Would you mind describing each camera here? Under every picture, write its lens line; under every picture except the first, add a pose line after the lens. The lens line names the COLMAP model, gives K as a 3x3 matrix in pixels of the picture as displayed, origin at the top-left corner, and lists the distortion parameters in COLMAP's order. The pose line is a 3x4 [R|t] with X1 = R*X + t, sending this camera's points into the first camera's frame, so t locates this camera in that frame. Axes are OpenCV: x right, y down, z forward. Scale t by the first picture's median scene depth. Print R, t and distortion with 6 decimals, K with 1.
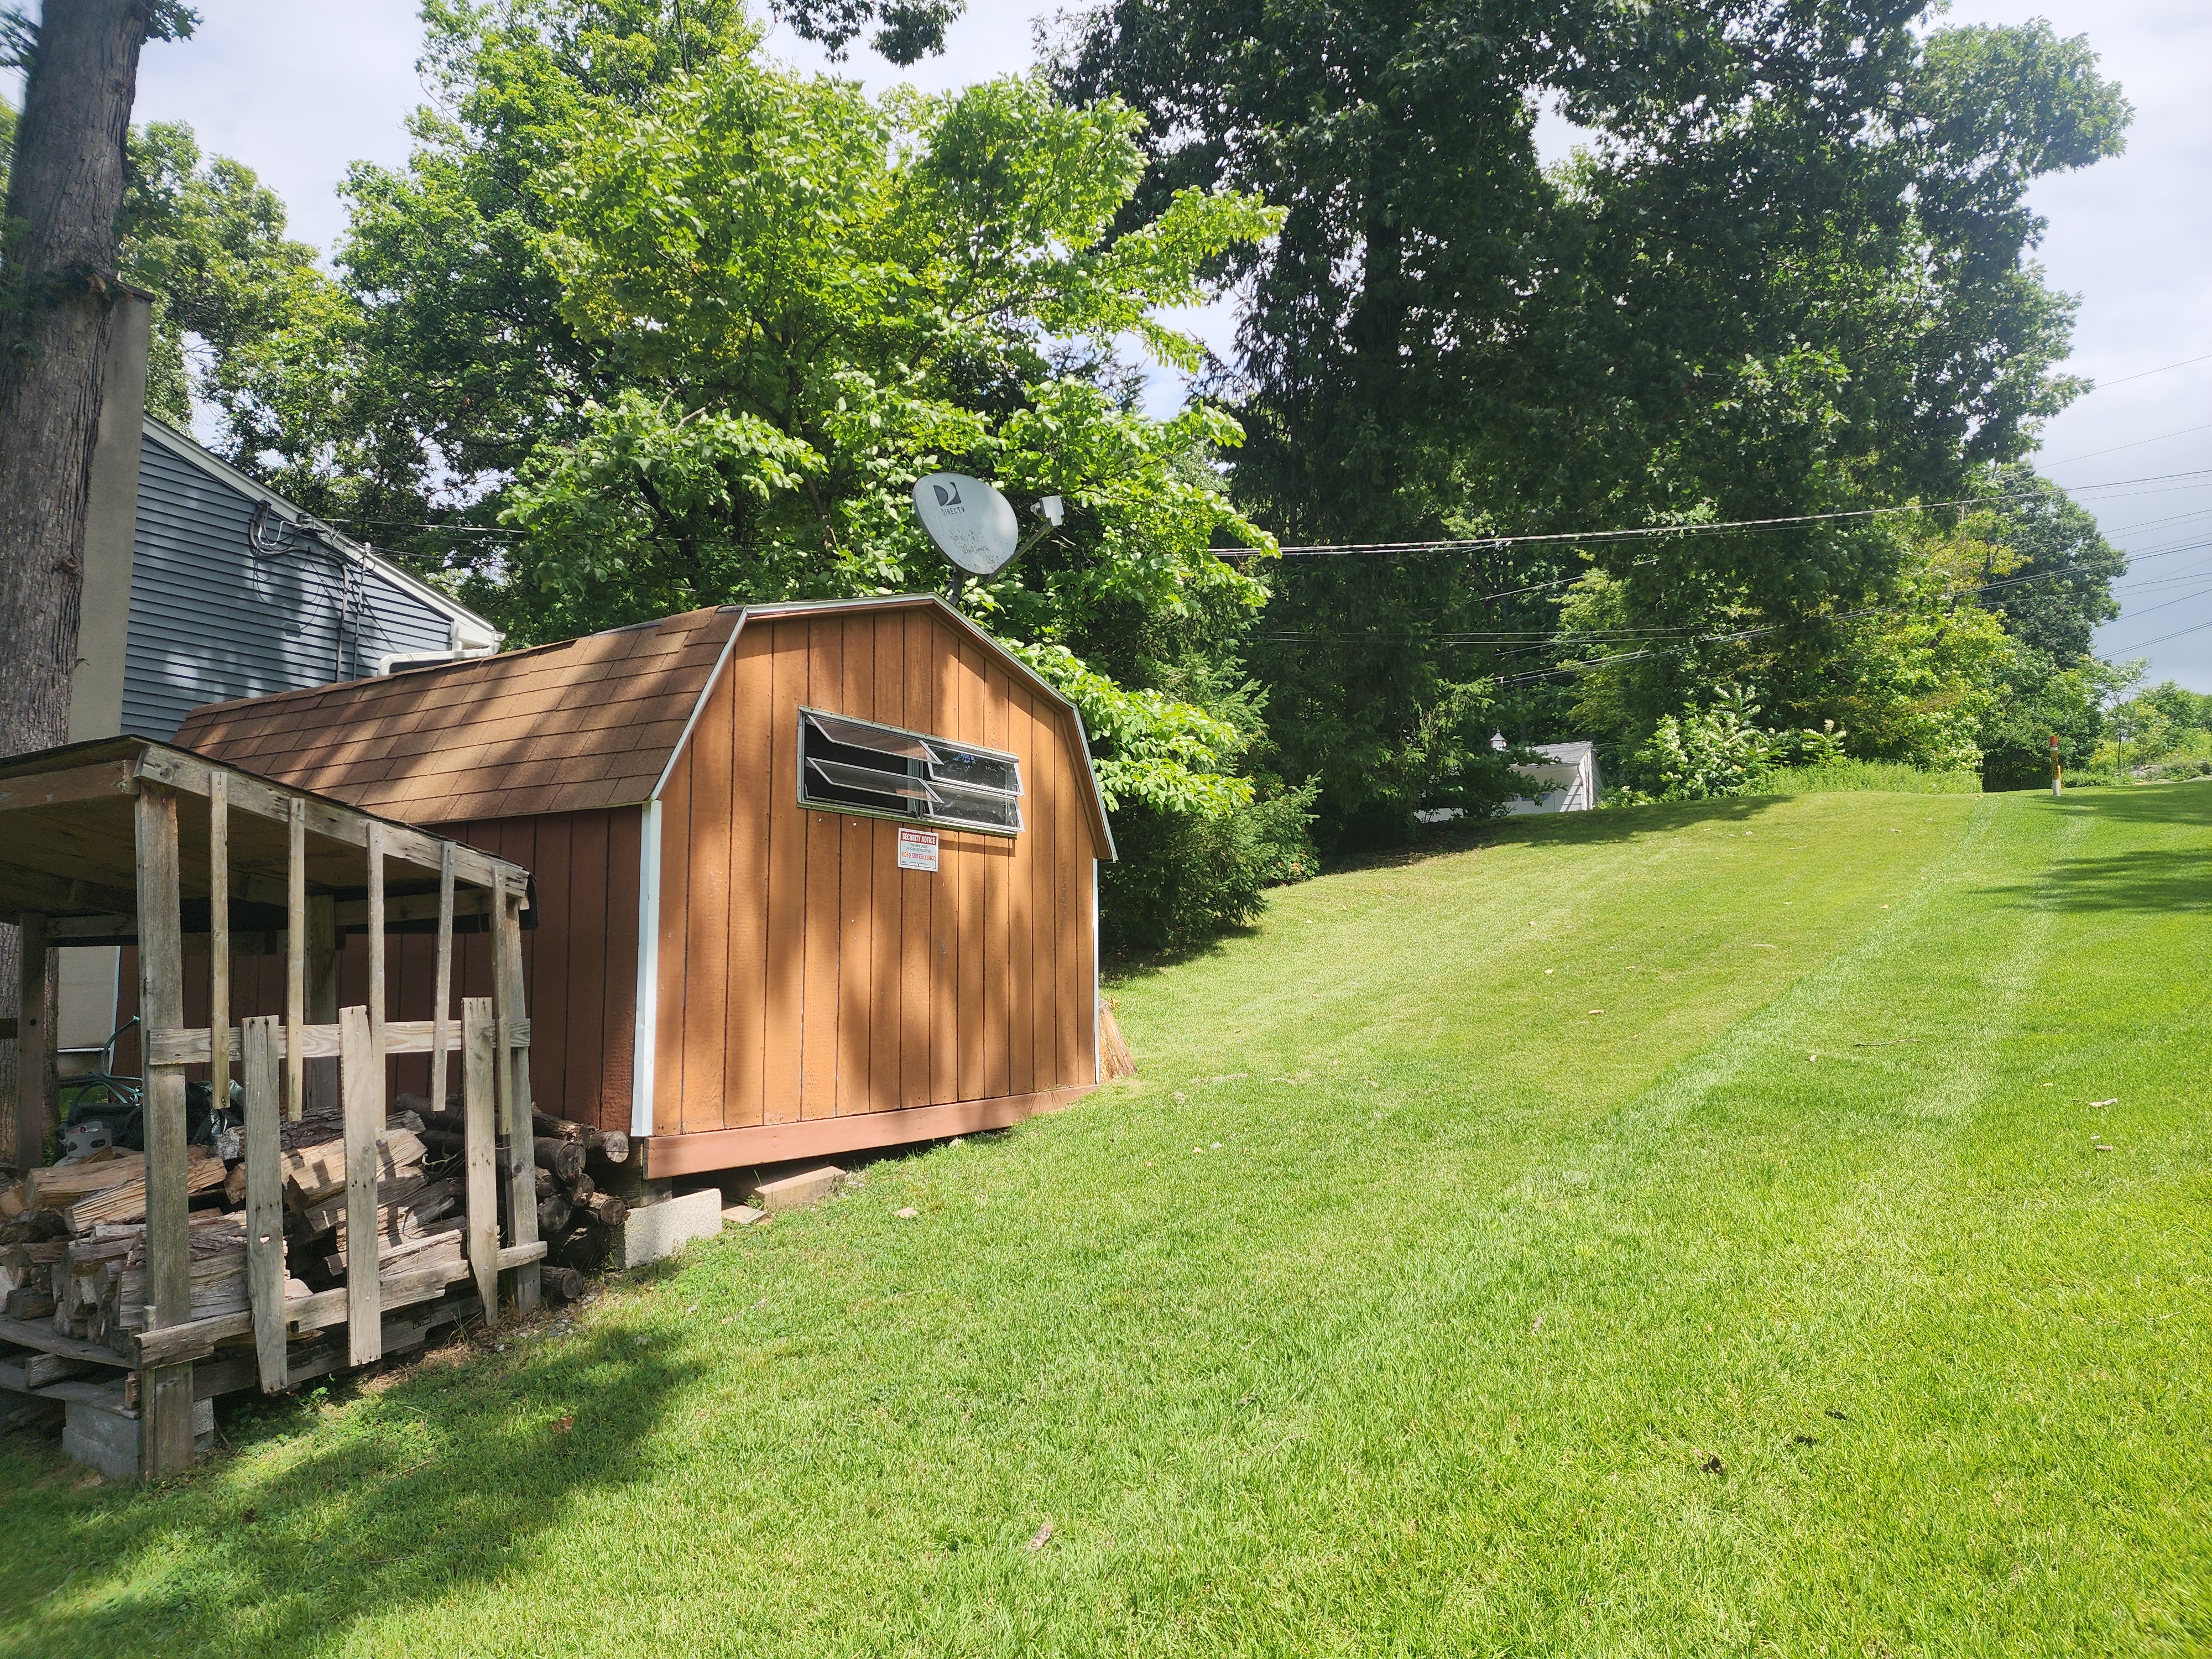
lens RADIAL K [[1477.1, 0, 1108.1], [0, 1477.1, 834.6], [0, 0, 1]] dist [0.003905, -0.003230]
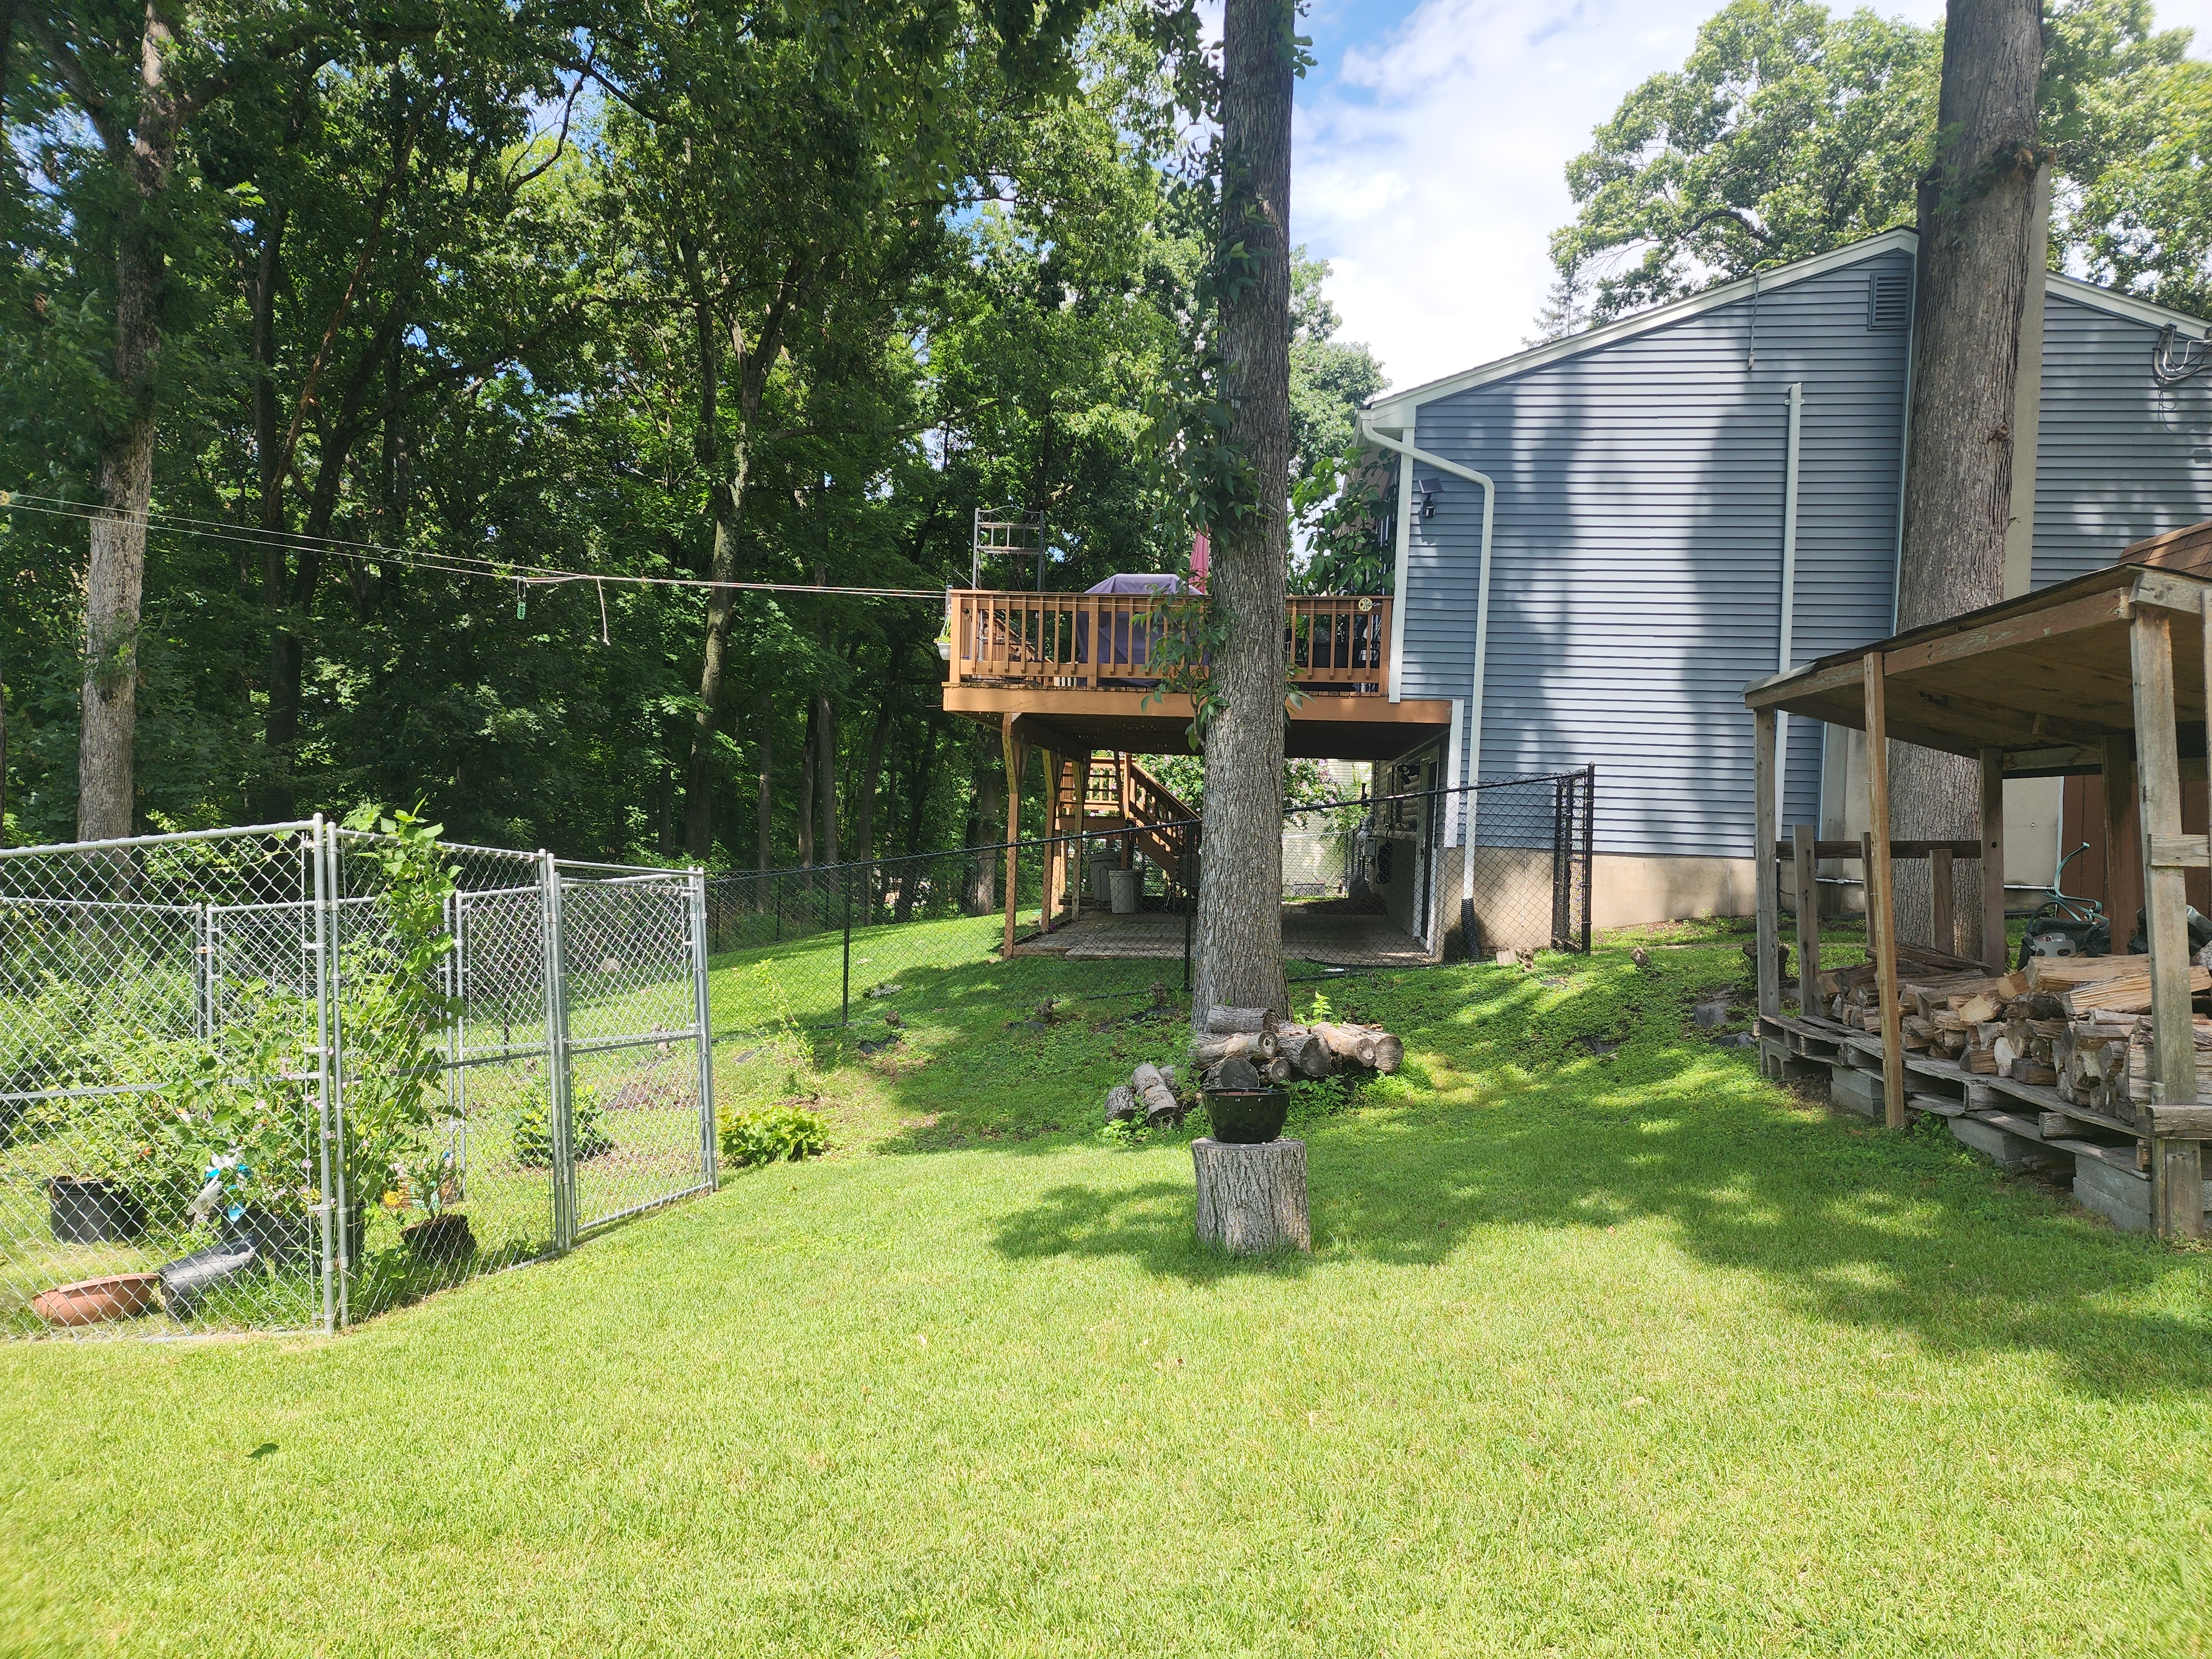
lens RADIAL K [[1477.1, 0, 1107.0], [0, 1477.1, 836.6], [0, 0, 1]] dist [0.003905, -0.003230]
pose [[0.430403, 0.022953, -0.902345, 0.004262], [0.061826, 0.996579, 0.054839, 0.023628], [0.900517, -0.079391, 0.427511, -0.140713]]
